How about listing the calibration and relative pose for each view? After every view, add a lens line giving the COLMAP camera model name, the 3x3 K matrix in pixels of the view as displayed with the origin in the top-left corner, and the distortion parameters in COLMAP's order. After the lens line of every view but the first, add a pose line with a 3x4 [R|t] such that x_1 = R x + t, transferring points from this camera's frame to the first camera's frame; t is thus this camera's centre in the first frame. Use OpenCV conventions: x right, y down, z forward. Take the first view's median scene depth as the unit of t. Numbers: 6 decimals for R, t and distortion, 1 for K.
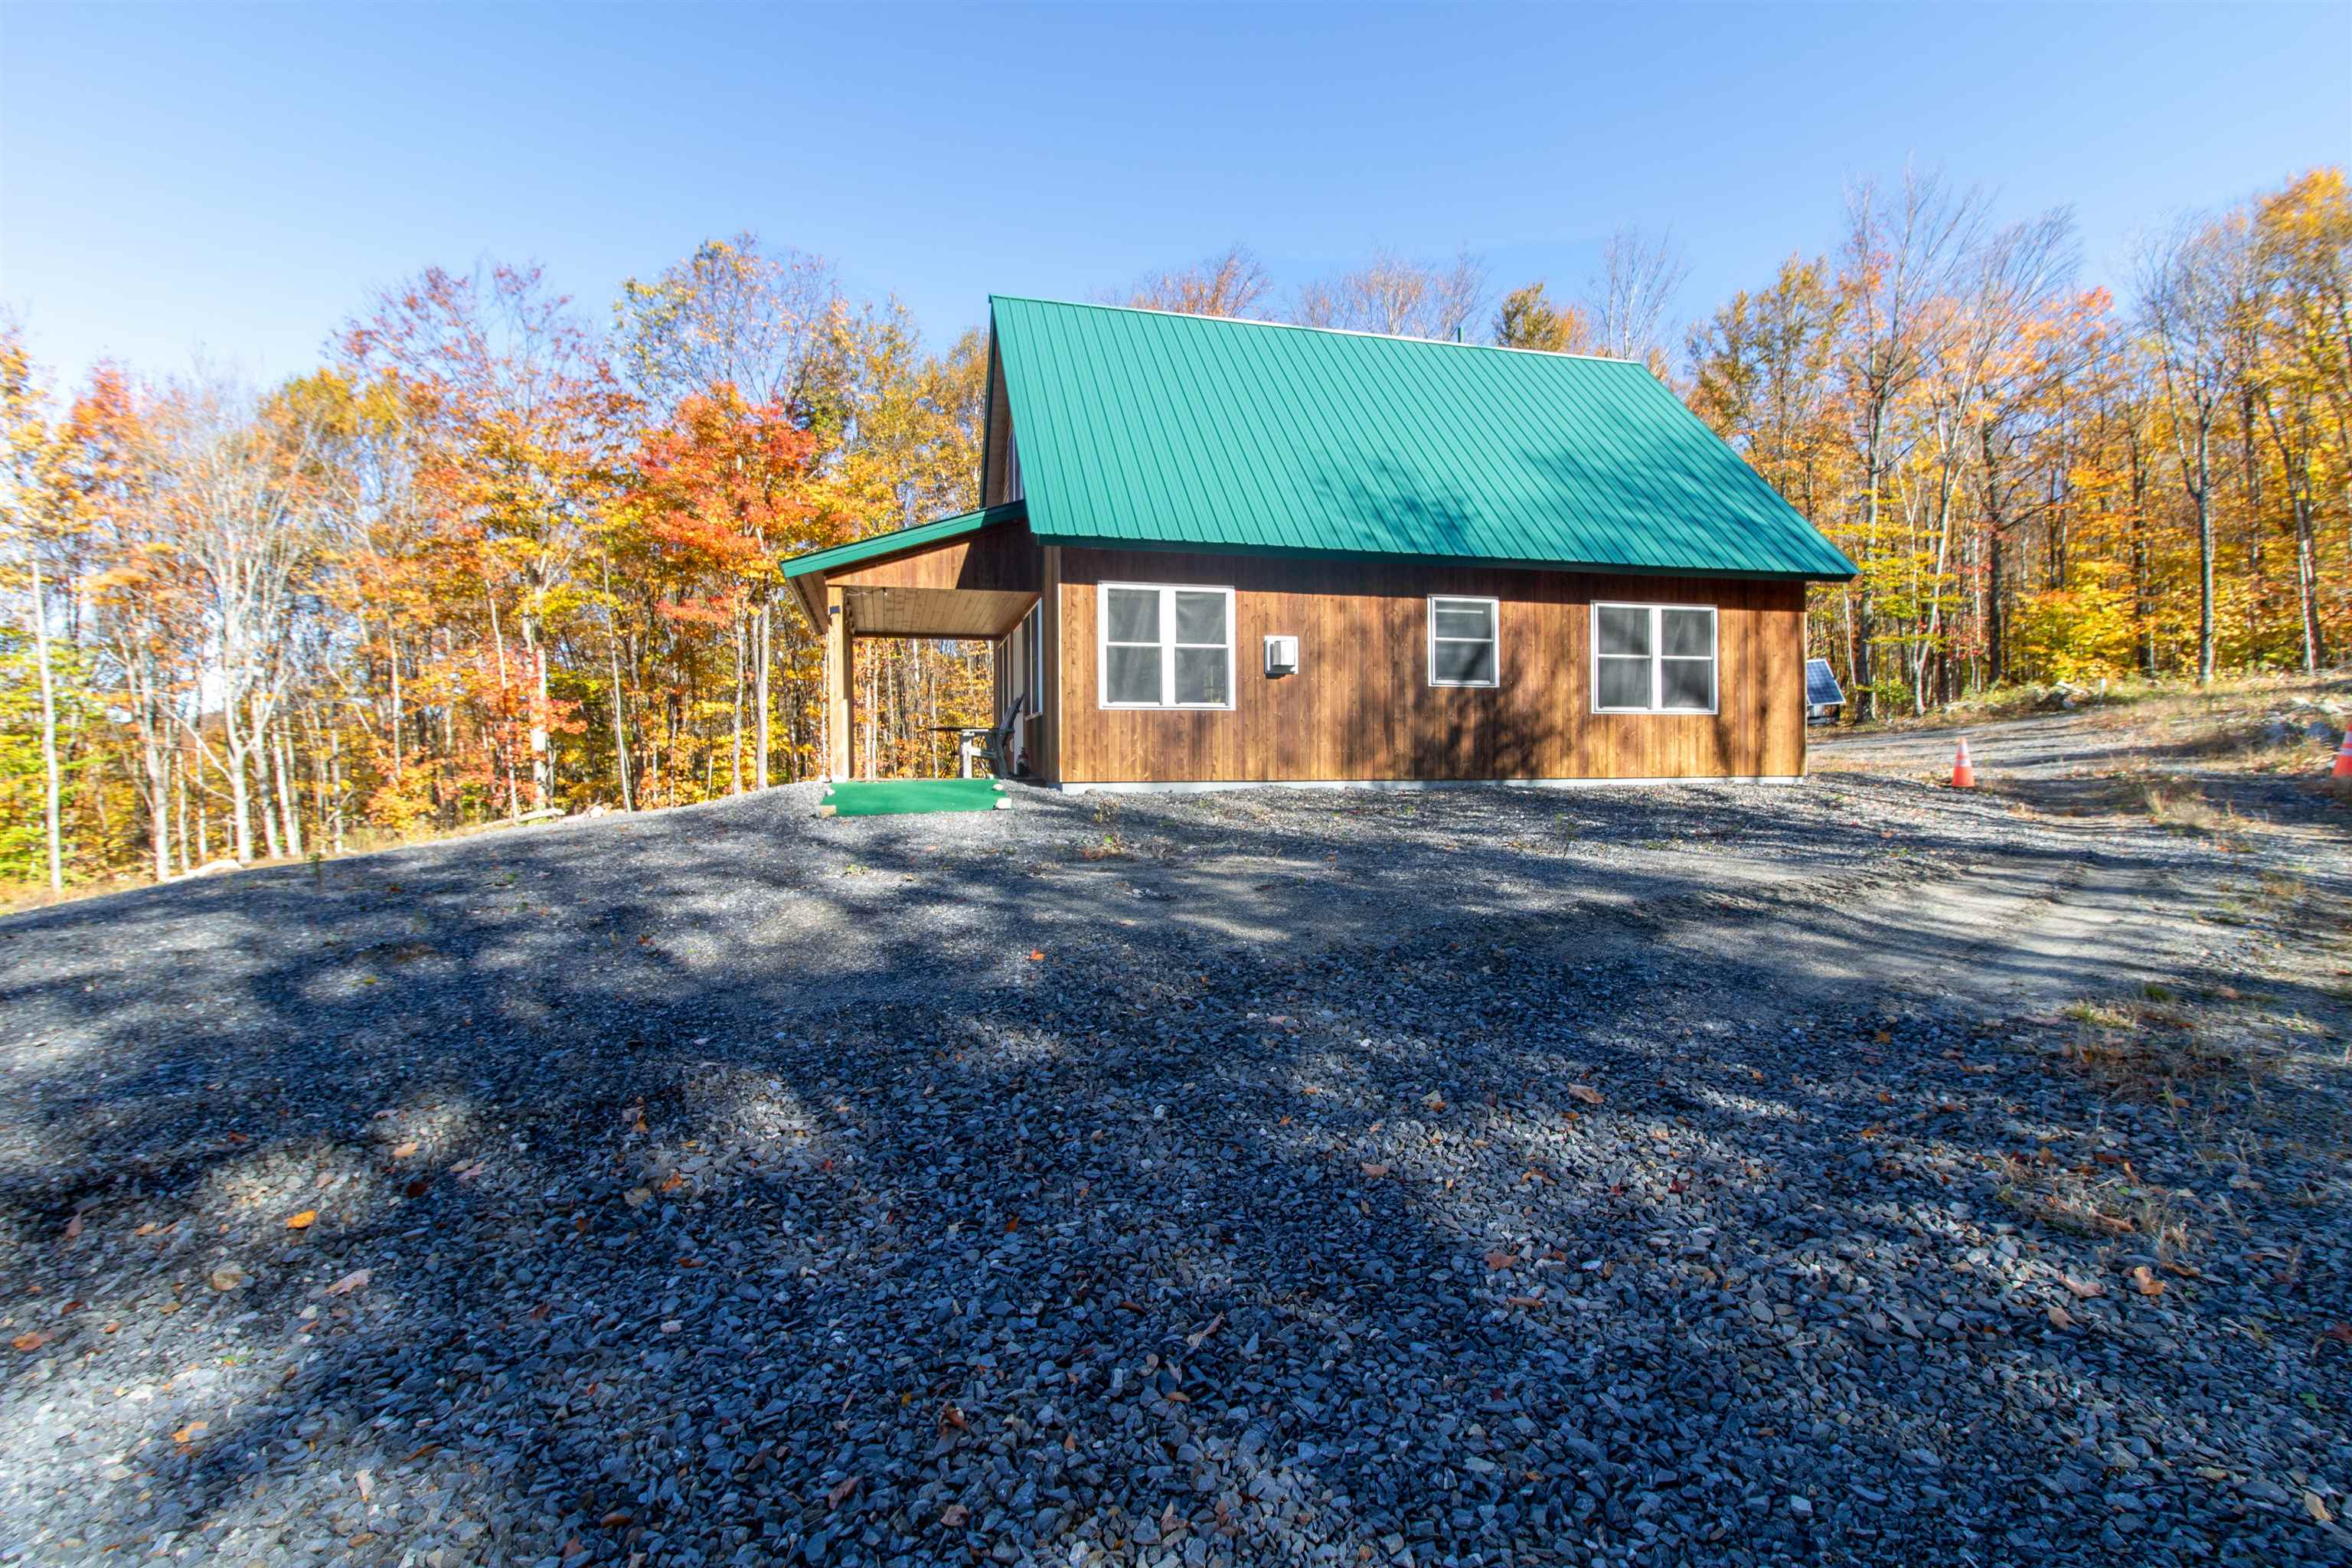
lens RADIAL K [[1057.3, 0, 1174.2], [0, 1057.3, 776.9], [0, 0, 1]] dist [0.003373, 0.000289]
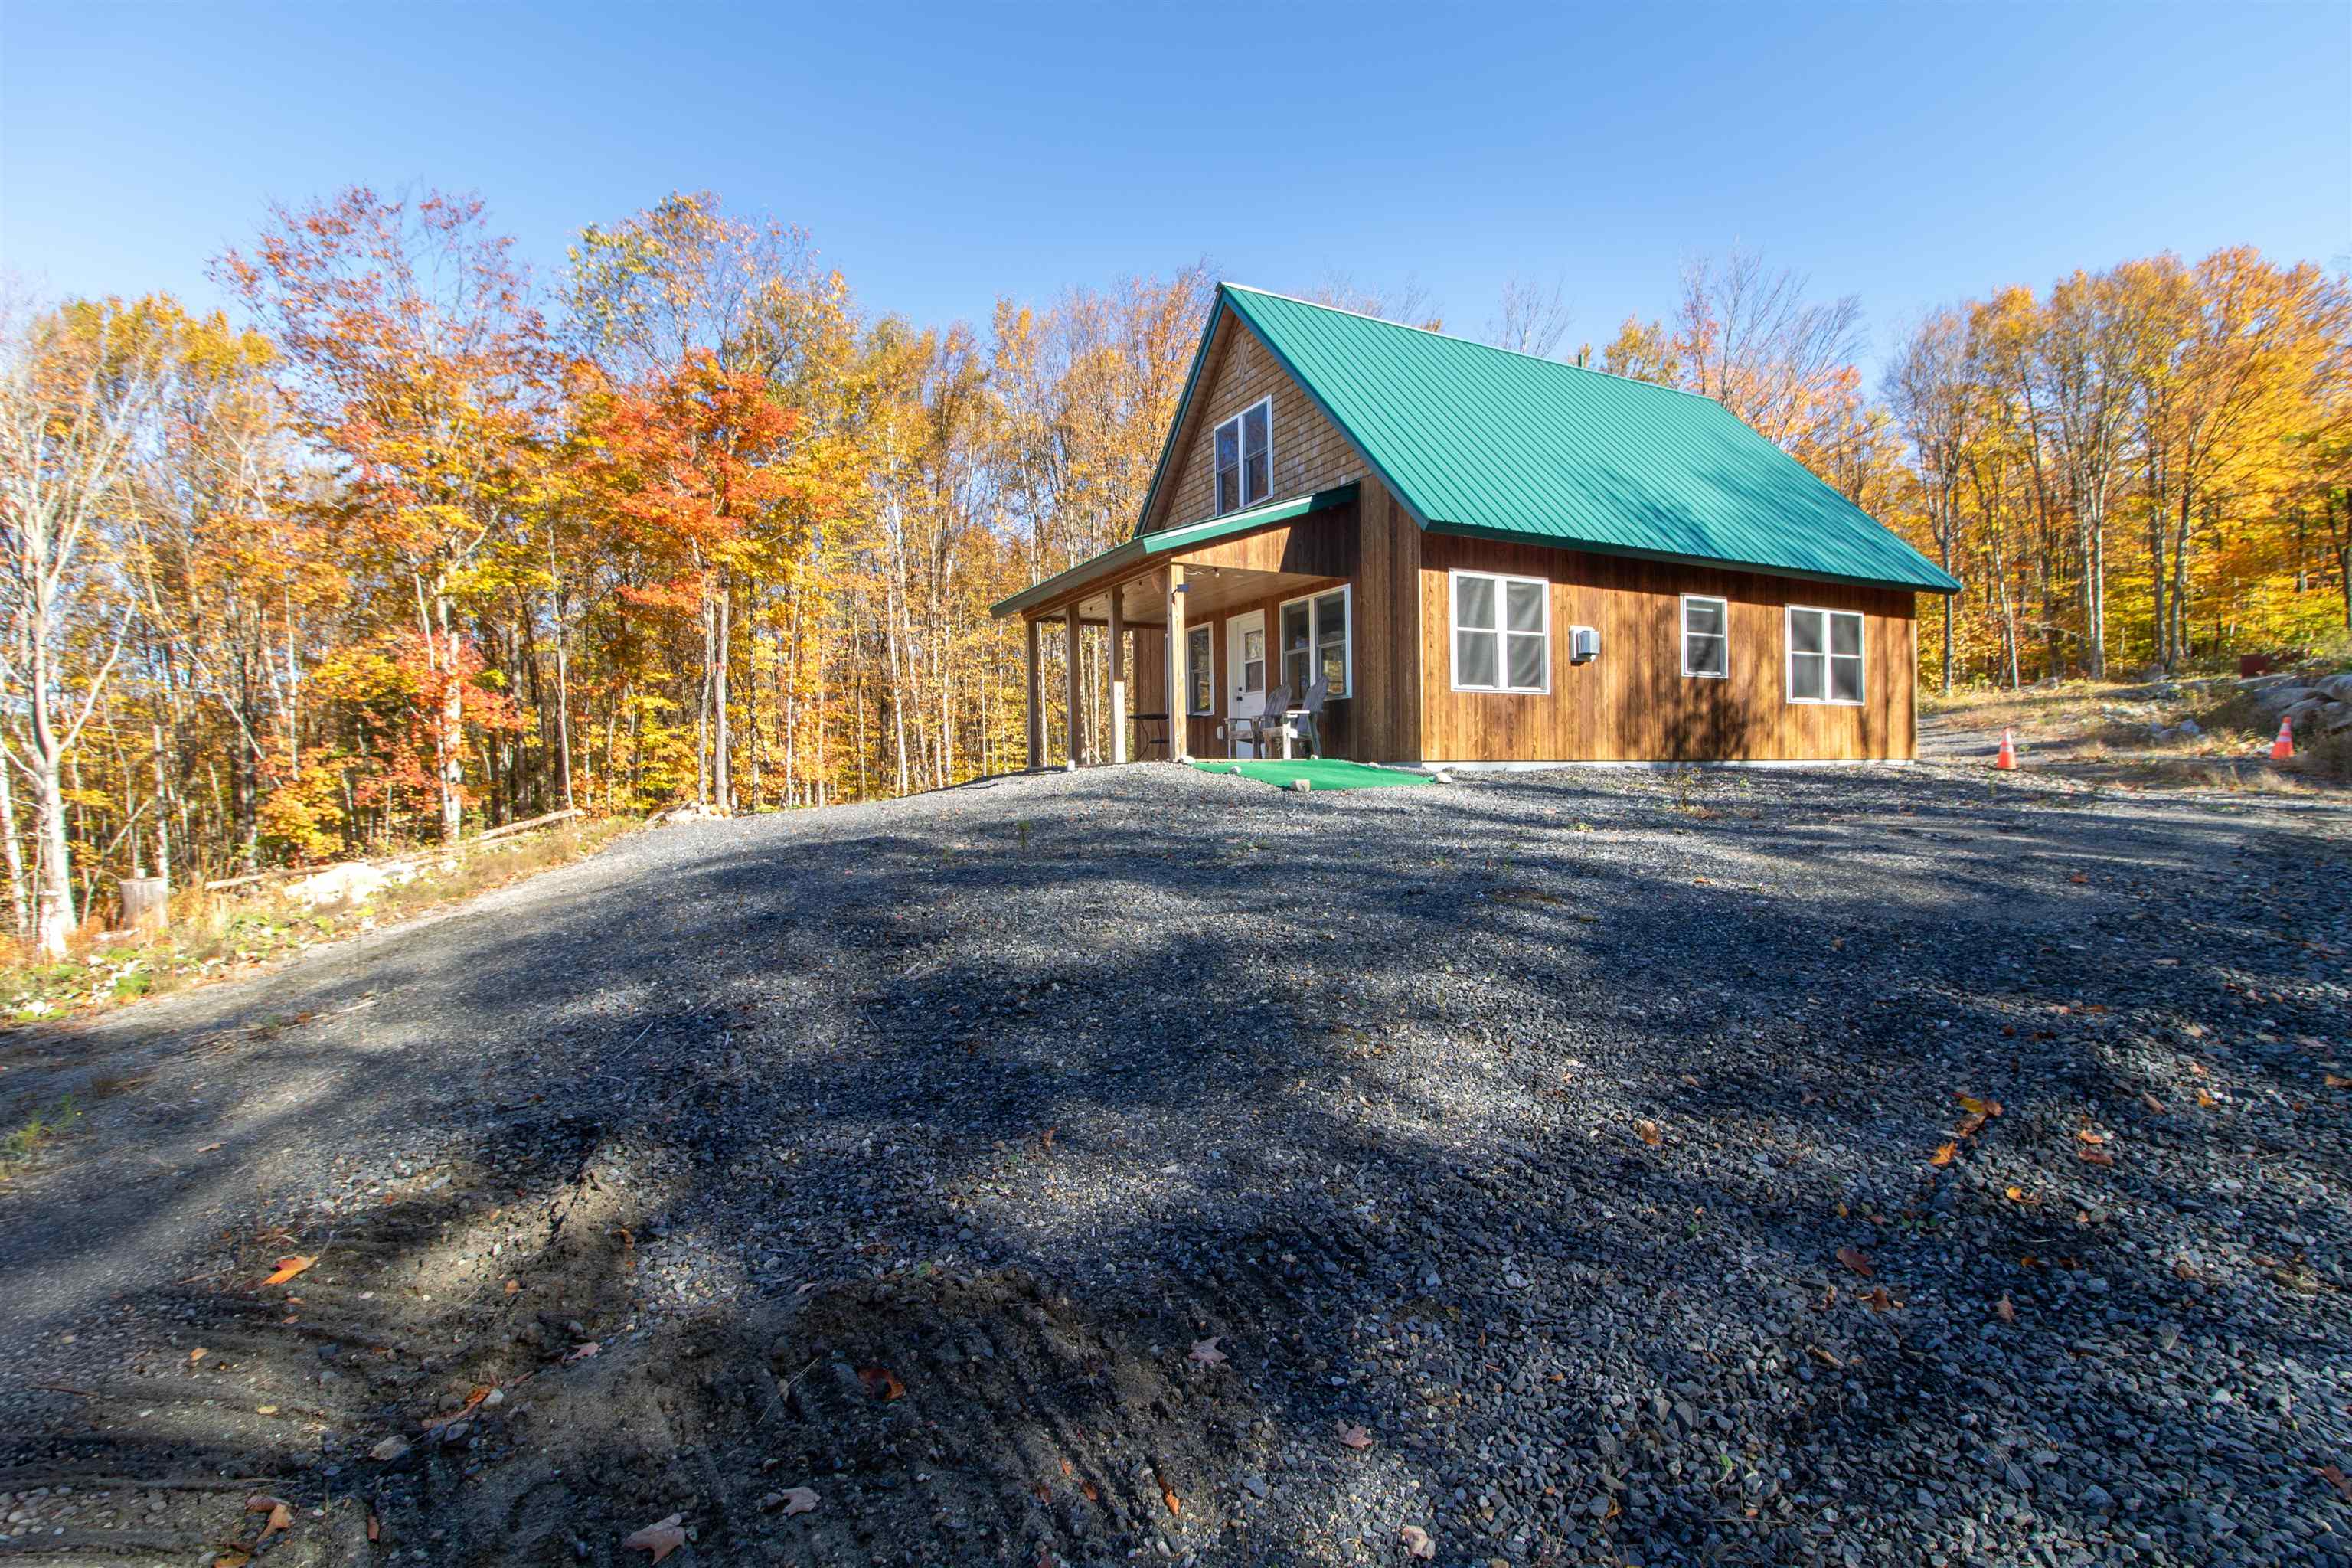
lens RADIAL K [[1057.3, 0, 1182.1], [0, 1057.3, 779.4], [0, 0, 1]] dist [0.003373, 0.000289]
pose [[0.975623, -0.006347, 0.219361, -0.501296], [0.007969, 0.999947, -0.006509, 0.025659], [-0.219309, 0.008099, 0.975622, 0.033559]]
